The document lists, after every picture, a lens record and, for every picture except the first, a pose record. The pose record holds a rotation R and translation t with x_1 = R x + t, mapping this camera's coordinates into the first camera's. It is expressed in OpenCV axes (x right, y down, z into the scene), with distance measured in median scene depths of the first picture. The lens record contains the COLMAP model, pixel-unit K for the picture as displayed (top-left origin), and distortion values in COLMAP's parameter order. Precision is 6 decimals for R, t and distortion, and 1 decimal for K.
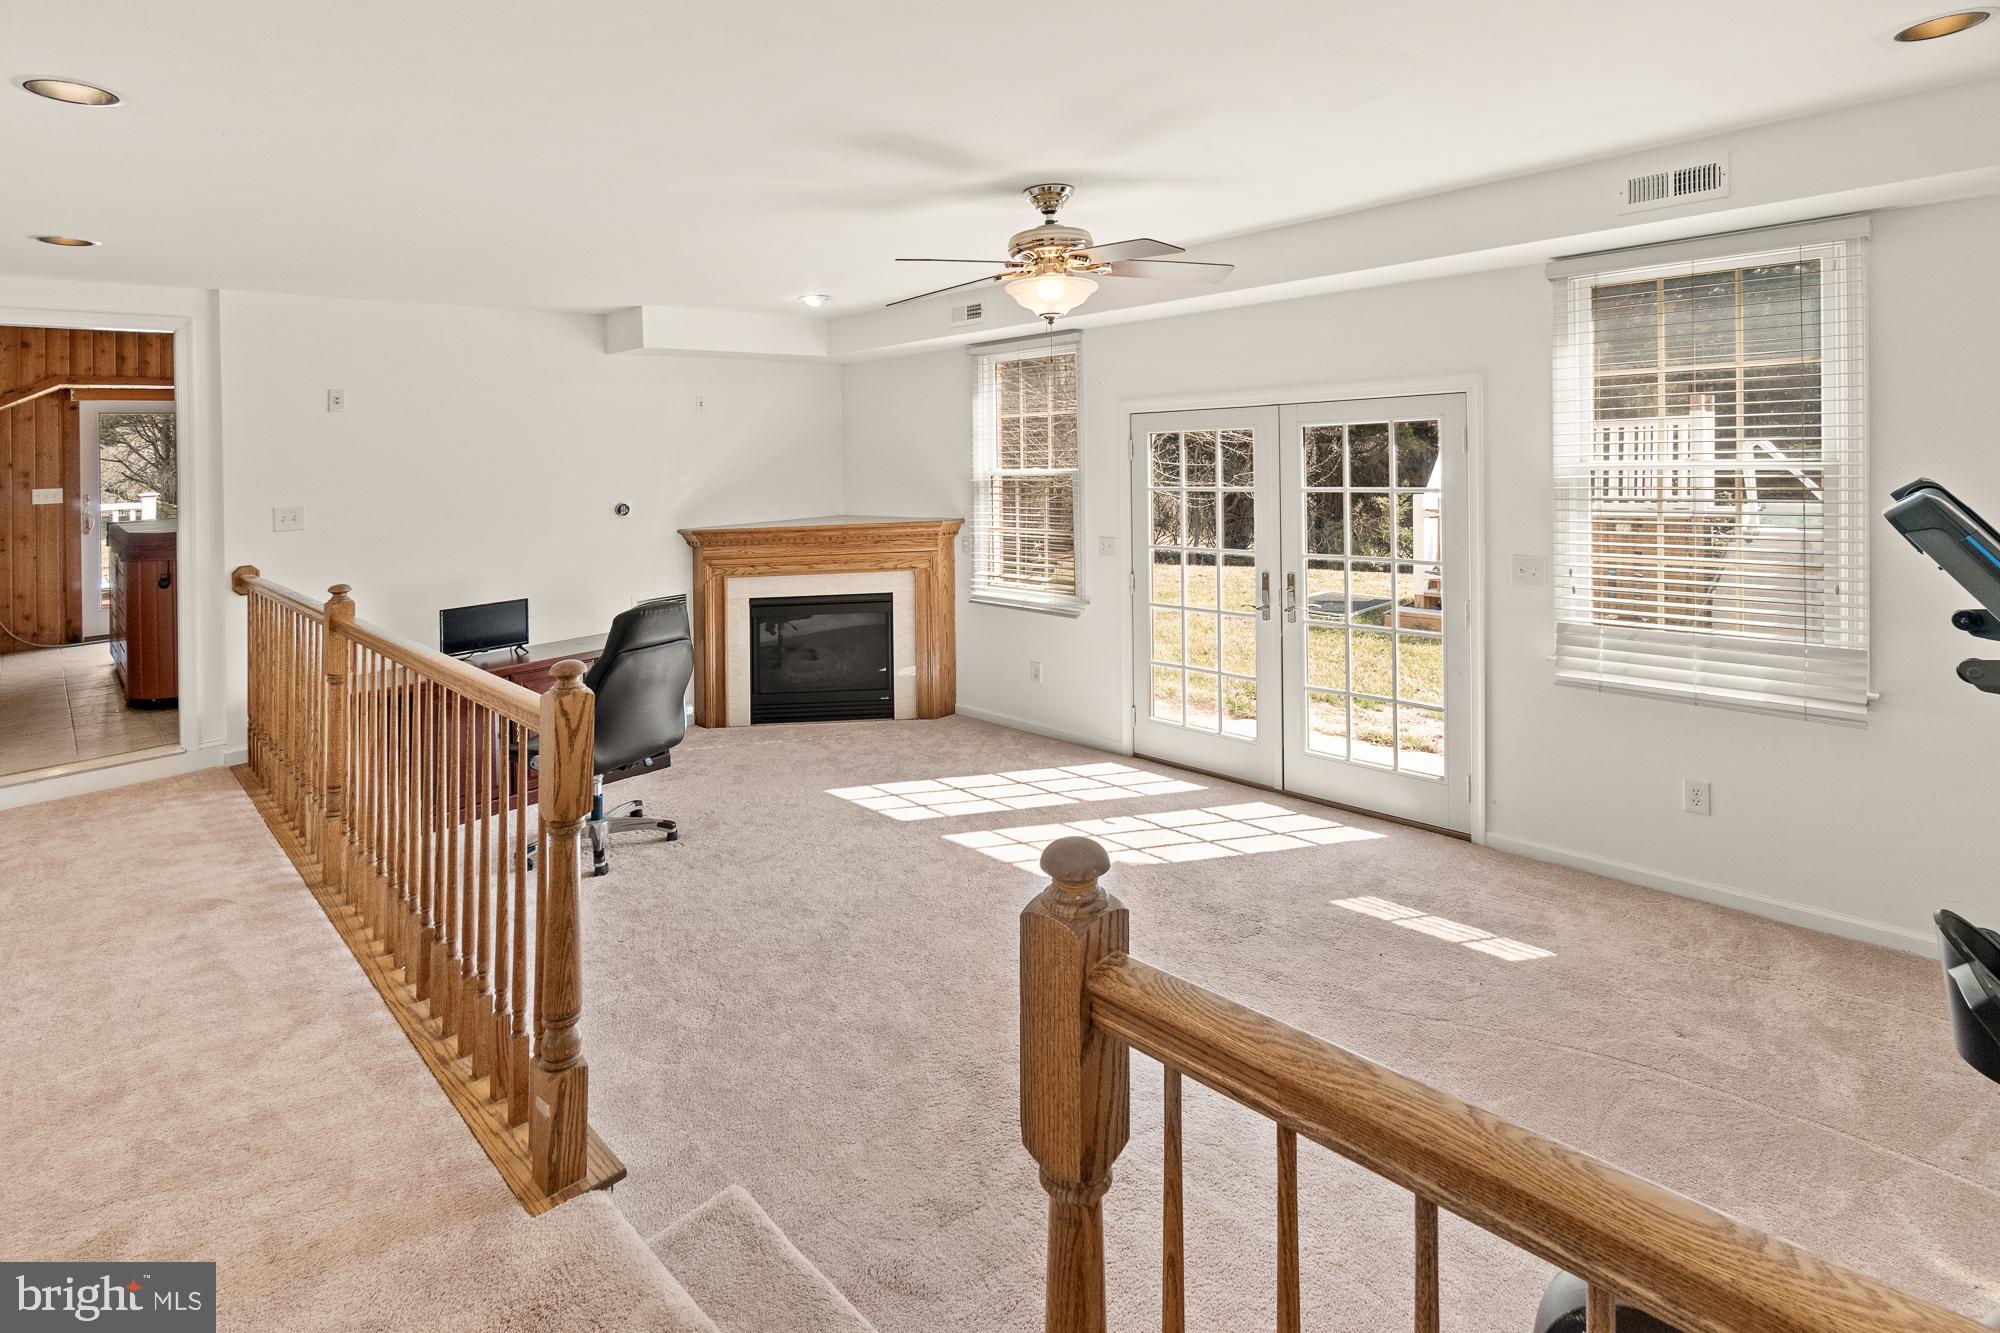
lens RADIAL K [[905.9, 0, 996.9], [0, 905.9, 567.7], [0, 0, 1]] dist [-0.000712, -0.000119]
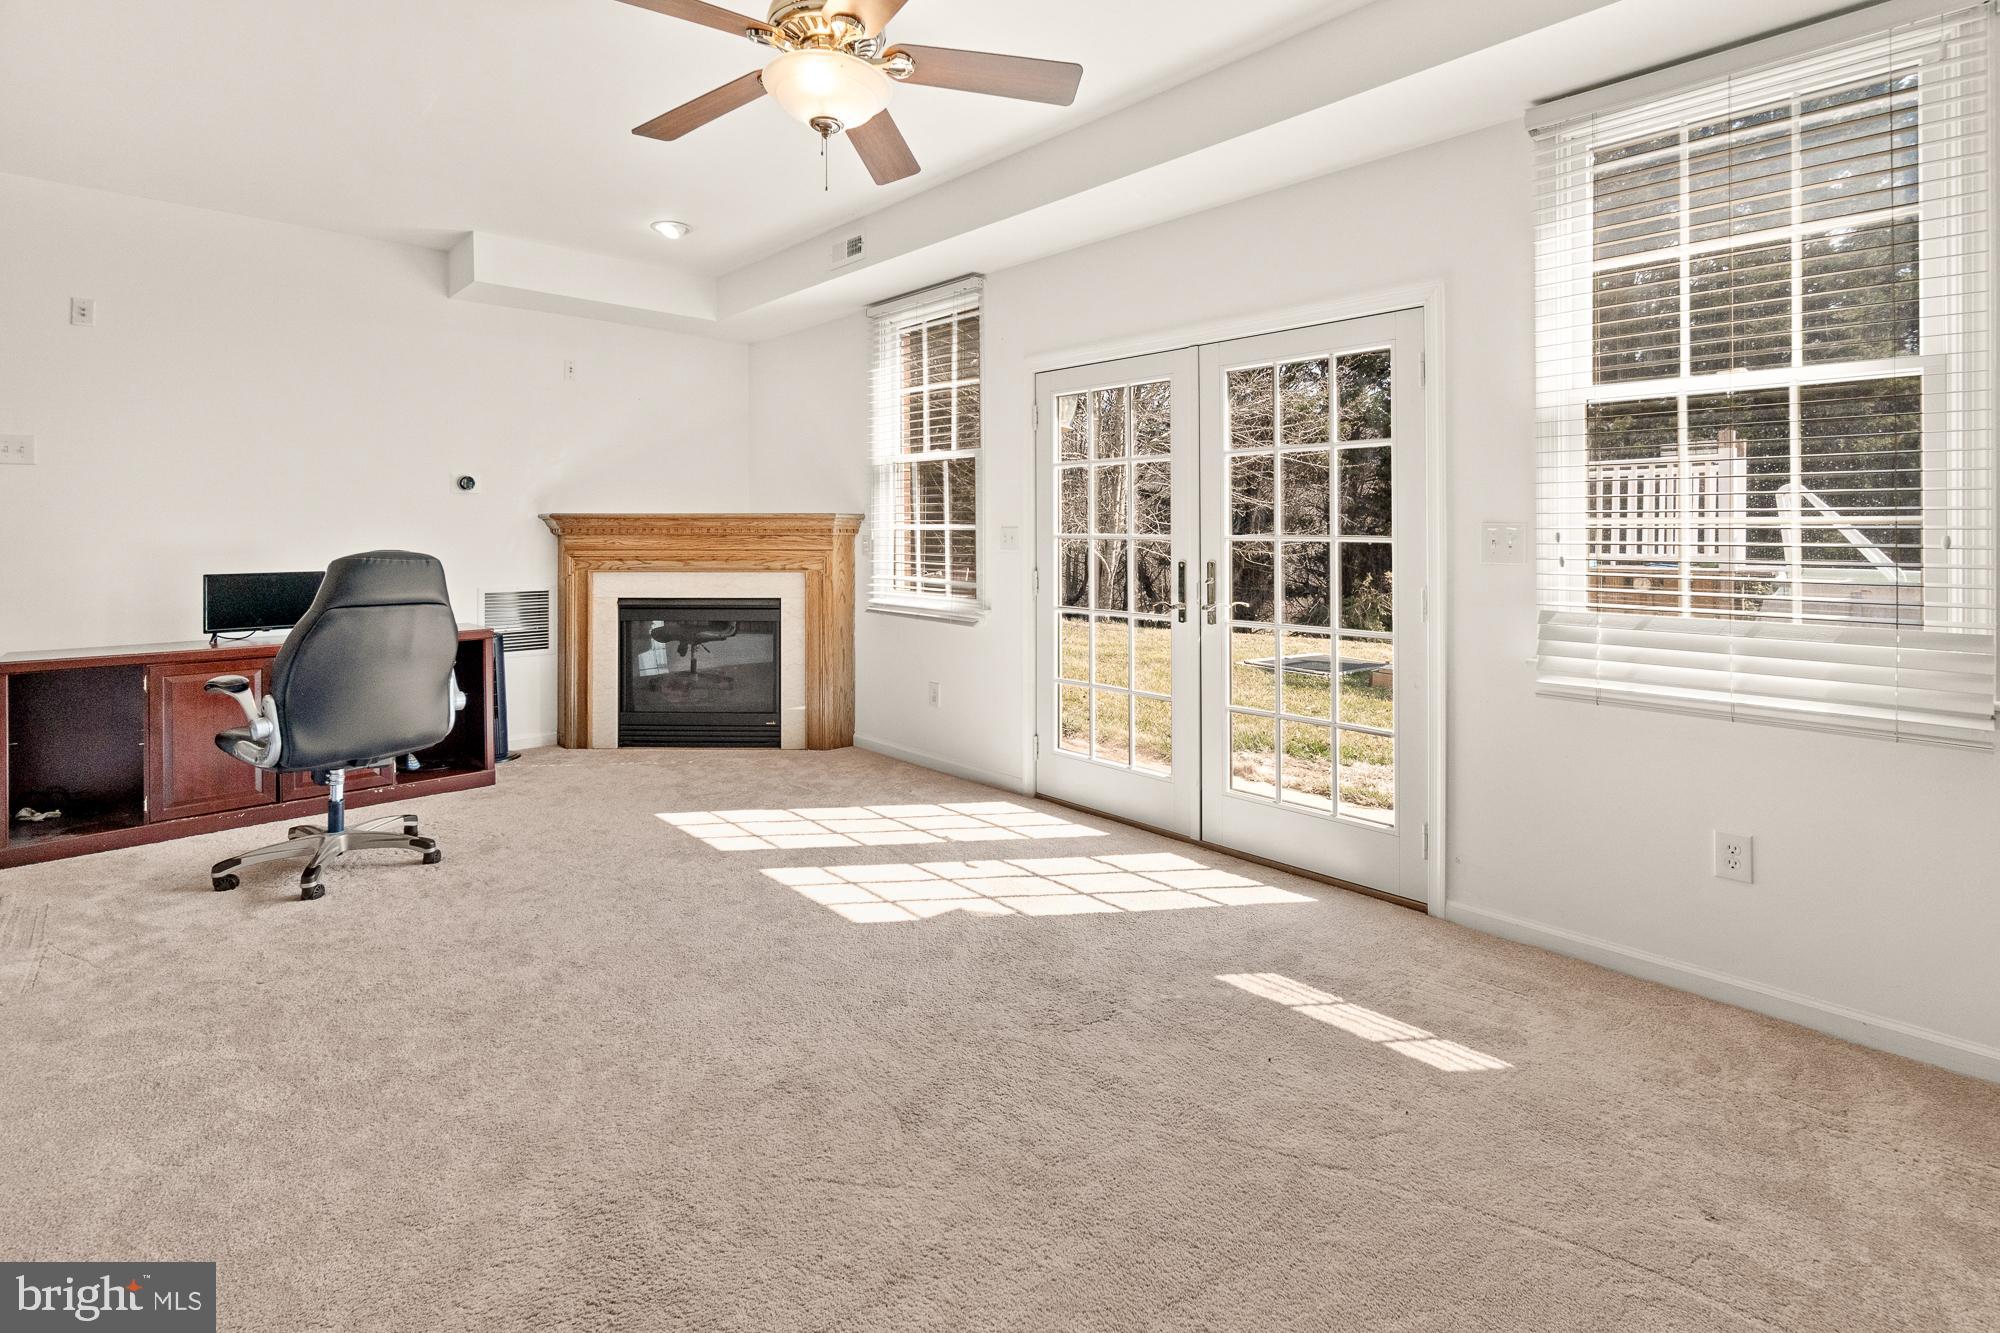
lens RADIAL K [[889.1, 0, 1004.5], [0, 889.1, 599.2], [0, 0, 1]] dist [-0.001686, 0.000060]
pose [[0.998730, 0.045066, -0.022532, 0.160977], [-0.046249, 0.997413, -0.055037, 0.089726], [0.019993, 0.056009, 0.998230, 0.217550]]
